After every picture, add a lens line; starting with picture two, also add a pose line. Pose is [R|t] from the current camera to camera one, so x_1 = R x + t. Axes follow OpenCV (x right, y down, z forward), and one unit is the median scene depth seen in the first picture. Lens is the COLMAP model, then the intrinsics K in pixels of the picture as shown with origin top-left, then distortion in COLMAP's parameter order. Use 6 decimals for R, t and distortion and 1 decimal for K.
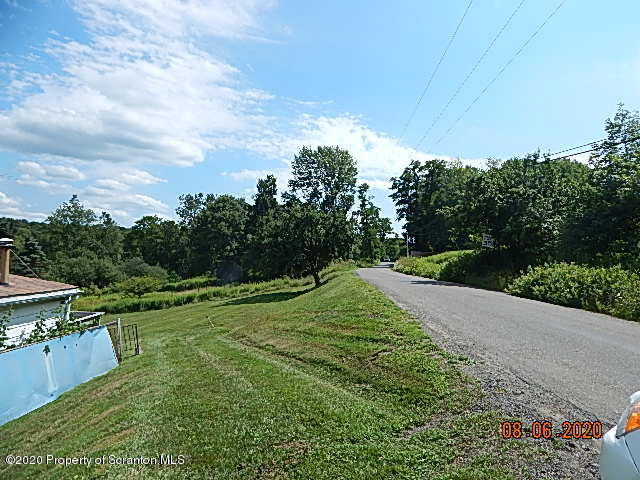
lens RADIAL K [[420.1, 0, 319.6], [0, 420.1, 229.6], [0, 0, 1]] dist [0.000312, -0.000963]
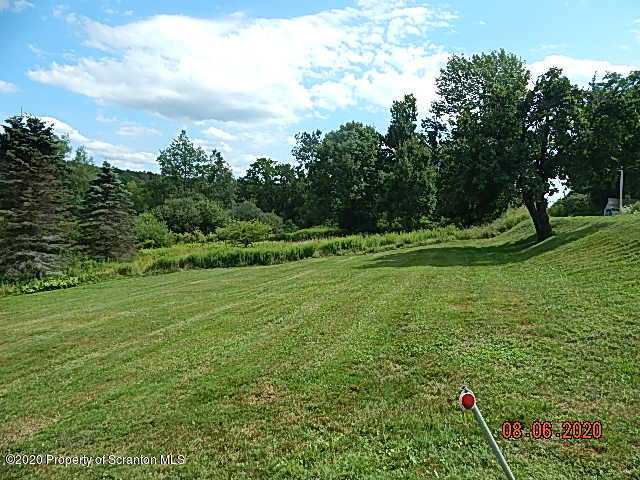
lens RADIAL K [[409.1, 0, 320.0], [0, 409.1, 240.0], [0, 0, 1]] dist [-0.001782, -0.015637]
pose [[0.964840, 0.036313, -0.260317, -0.074326], [-0.002851, 0.991798, 0.127783, 0.038663], [0.262822, -0.122548, 0.957030, 0.233393]]
